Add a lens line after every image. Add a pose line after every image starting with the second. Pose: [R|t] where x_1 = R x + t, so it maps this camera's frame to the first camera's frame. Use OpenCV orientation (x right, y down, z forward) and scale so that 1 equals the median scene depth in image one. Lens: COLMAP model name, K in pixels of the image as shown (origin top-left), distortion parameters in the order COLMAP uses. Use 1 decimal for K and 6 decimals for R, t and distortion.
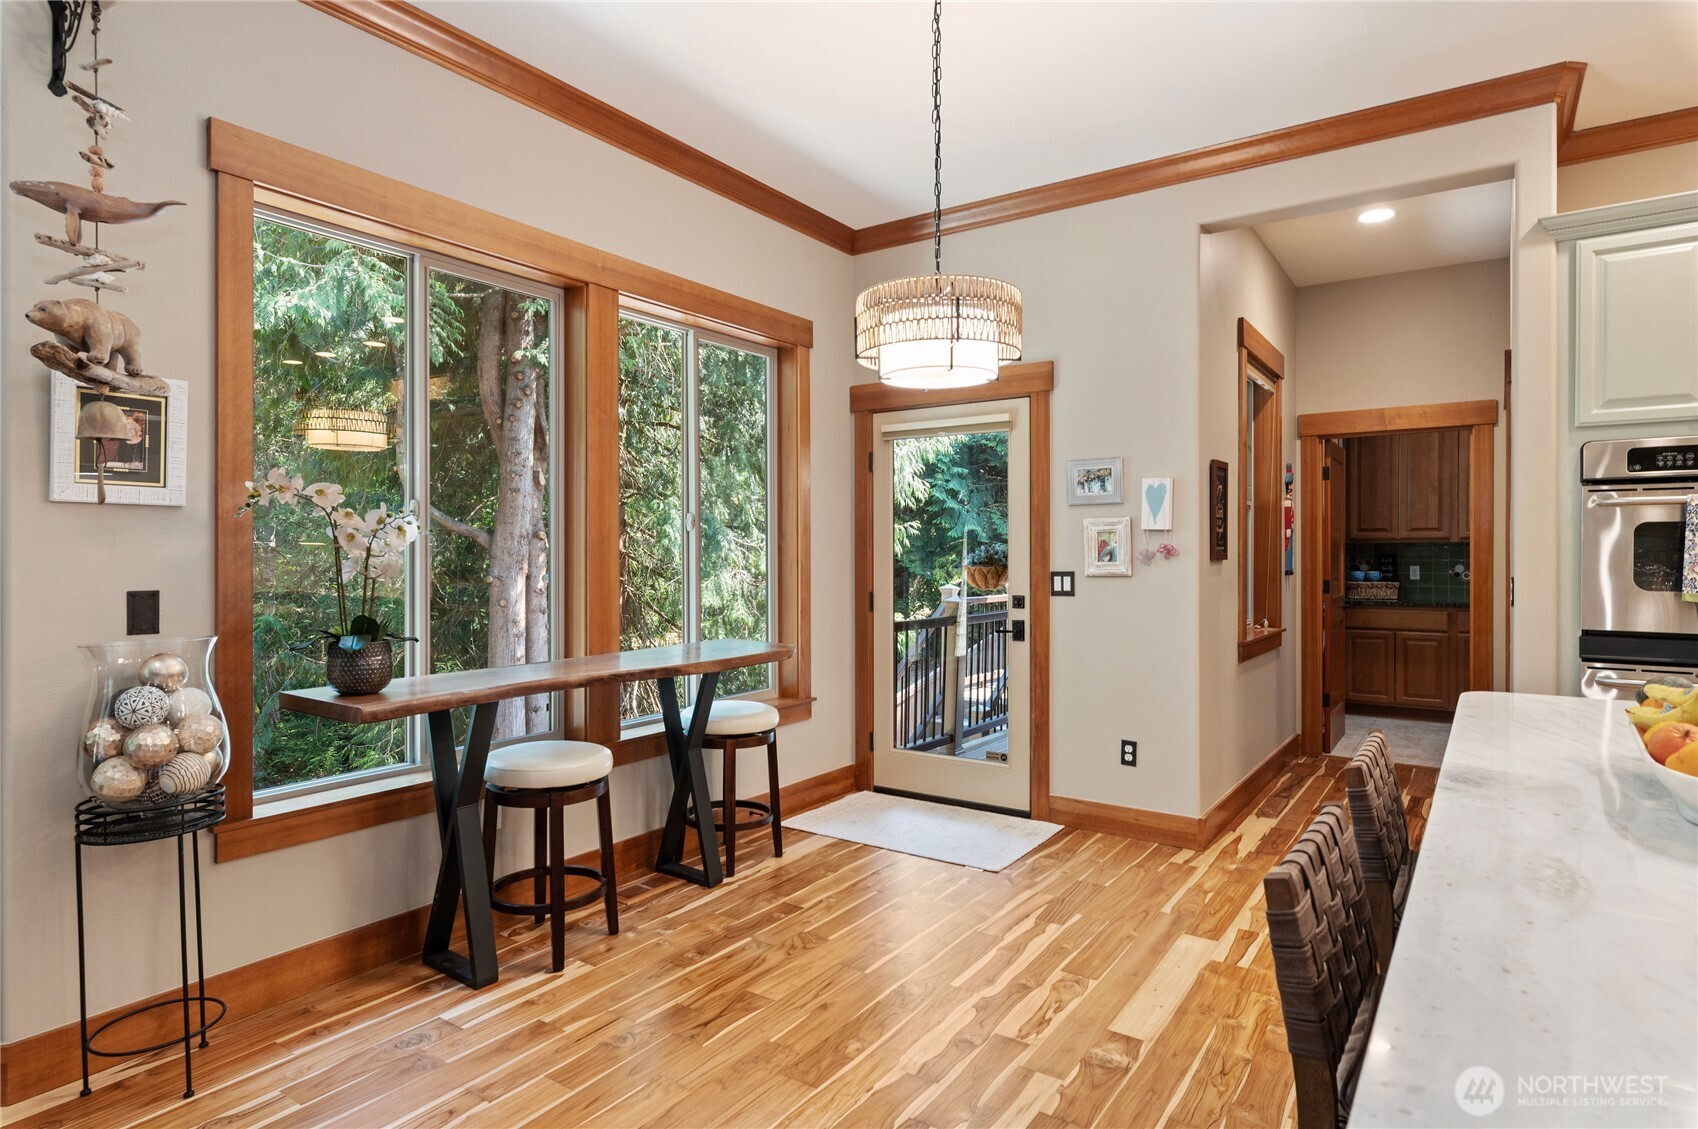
lens RADIAL K [[932.7, 0, 849.0], [0, 932.7, 564.5], [0, 0, 1]] dist [0.004534, -0.000688]
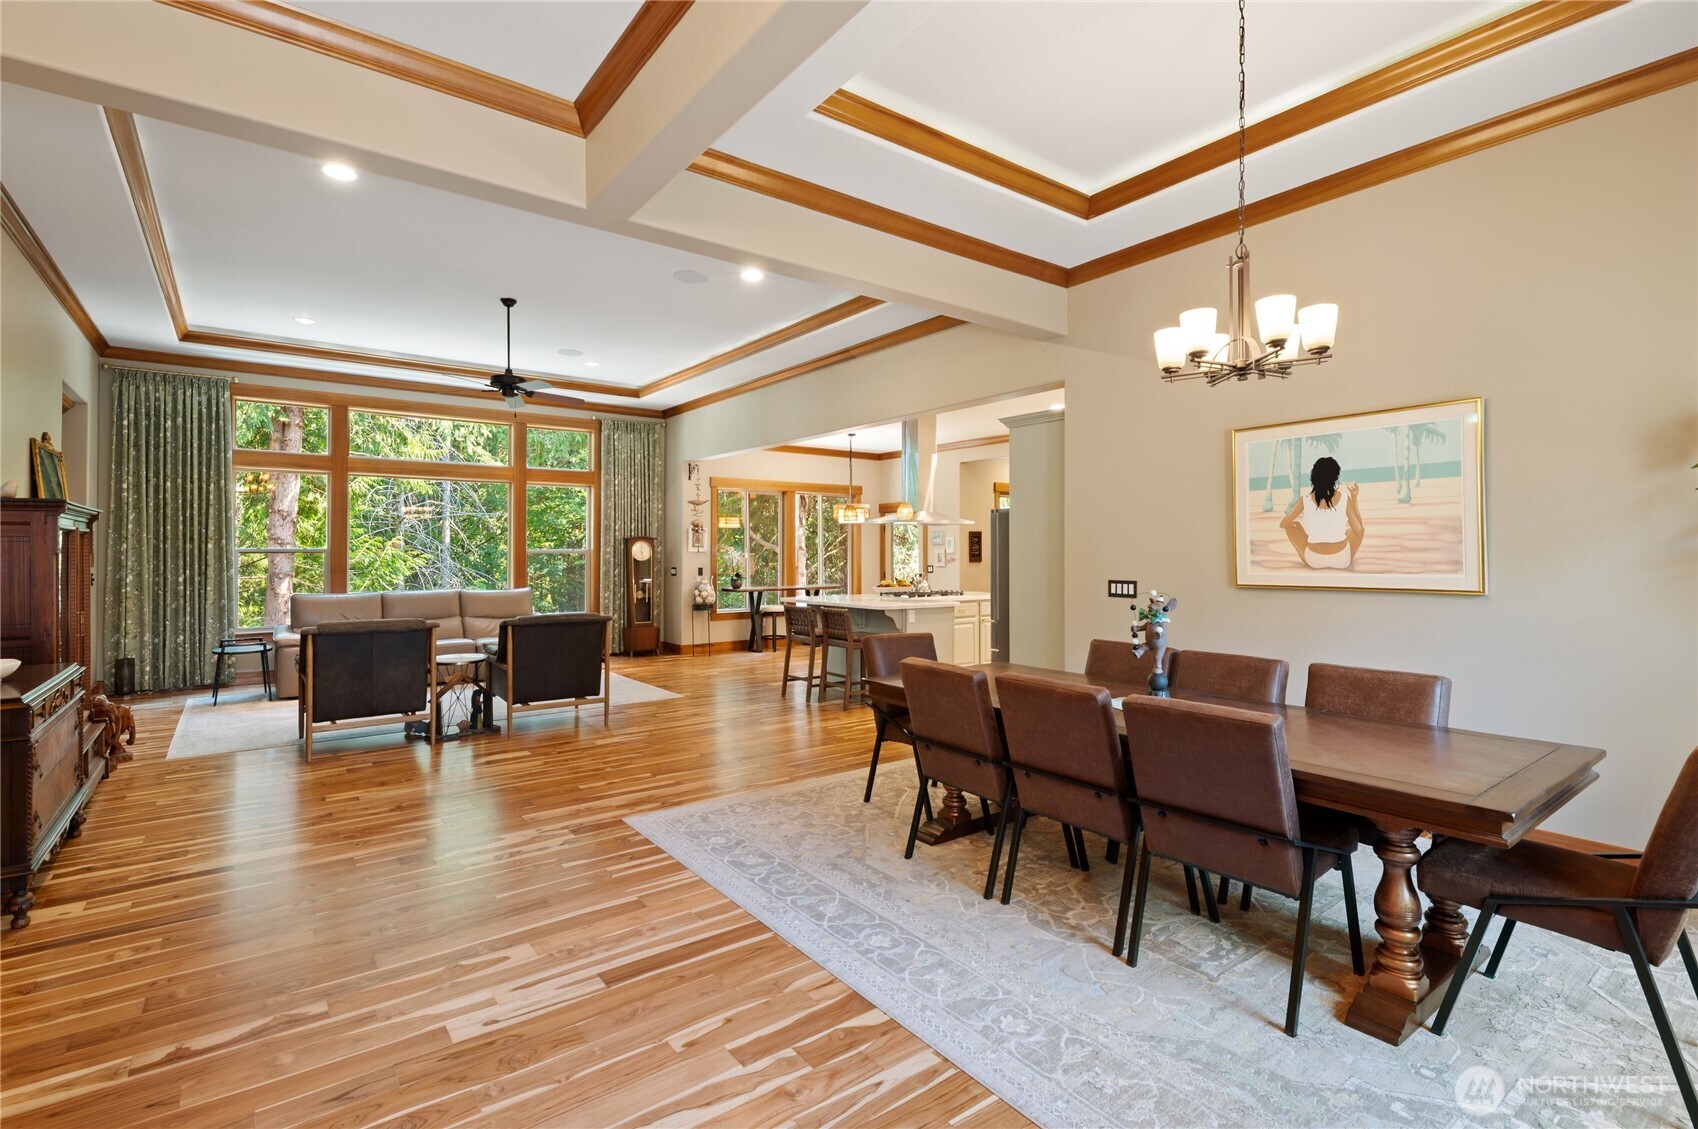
lens RADIAL K [[781.9, 0, 845.9], [0, 781.9, 547.5], [0, 0, 1]] dist [0.001311, -0.000231]
pose [[0.950471, -0.002073, -0.310807, 0.859270], [-0.003153, 0.999862, -0.016311, -0.010357], [0.310798, 0.016483, 0.950333, -1.801716]]
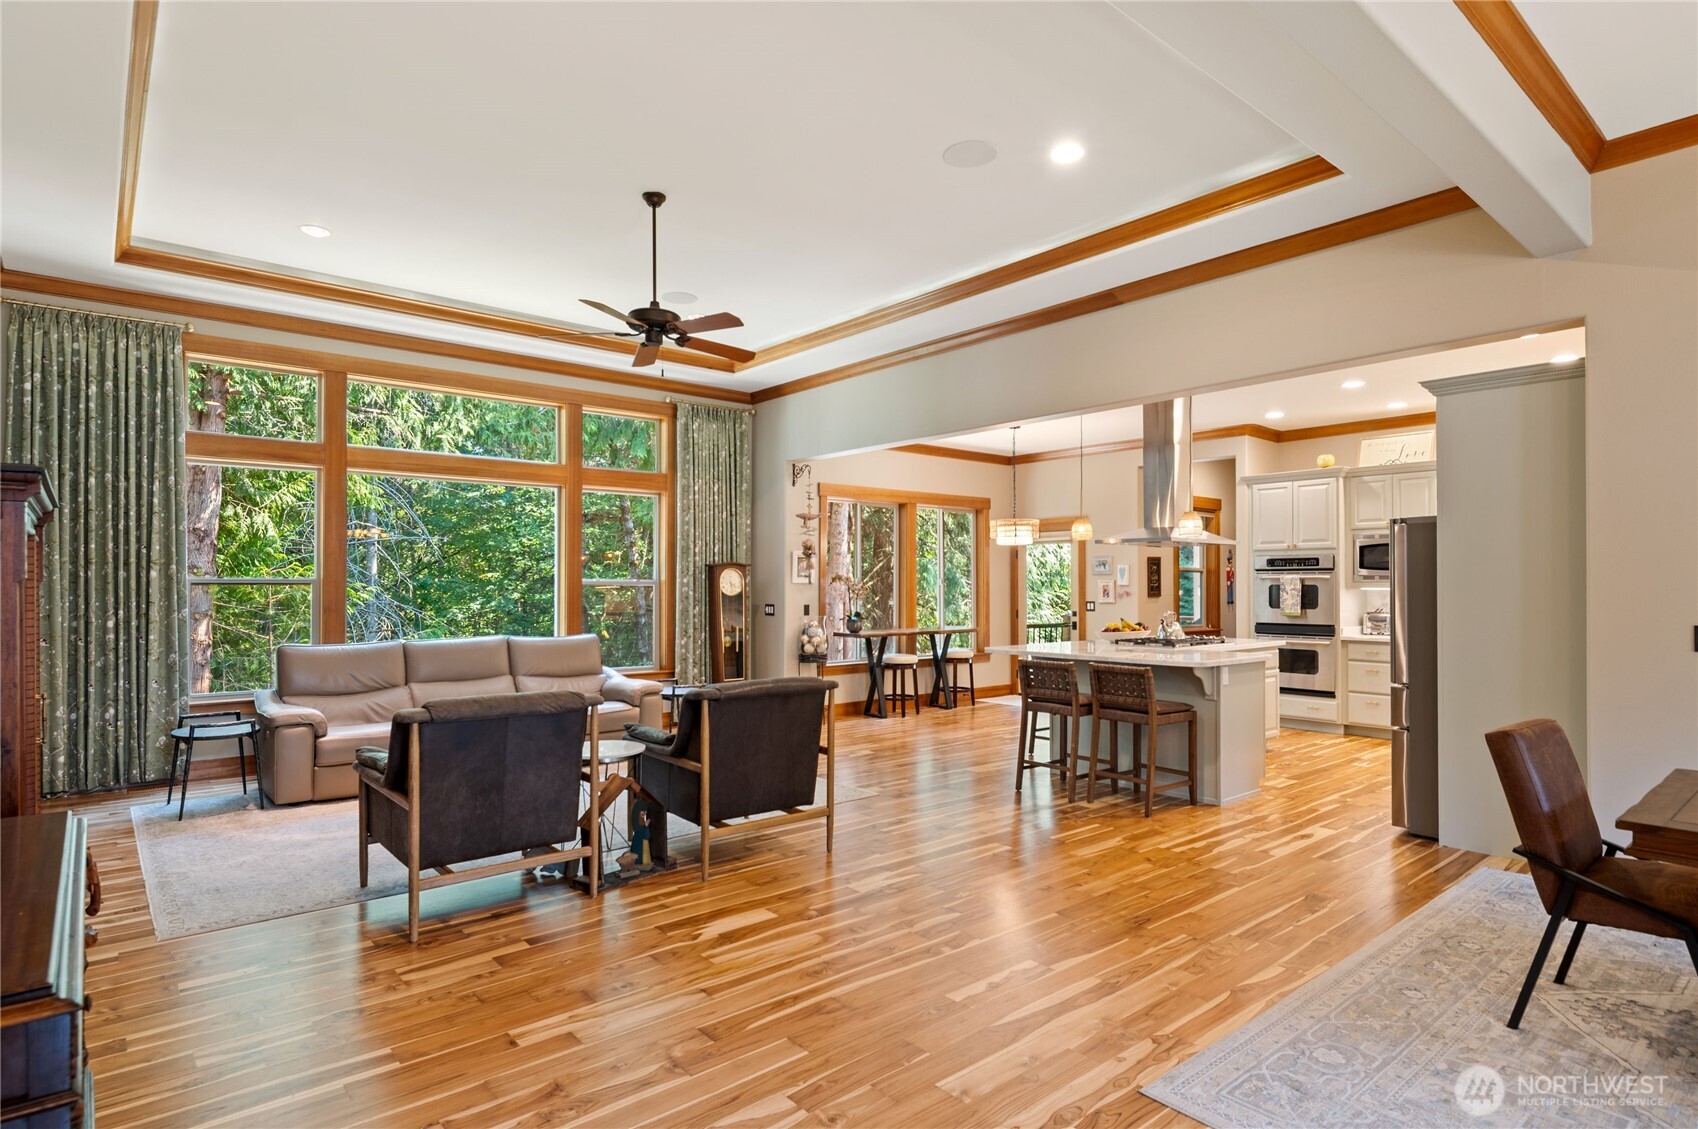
lens RADIAL K [[889.3, 0, 845.1], [0, 889.3, 579.1], [0, 0, 1]] dist [-0.000010, -0.002392]
pose [[0.964878, -0.002128, -0.262689, 0.239495], [-0.002560, 0.999844, -0.017505, -0.009066], [0.262686, 0.017562, 0.964722, -1.564580]]
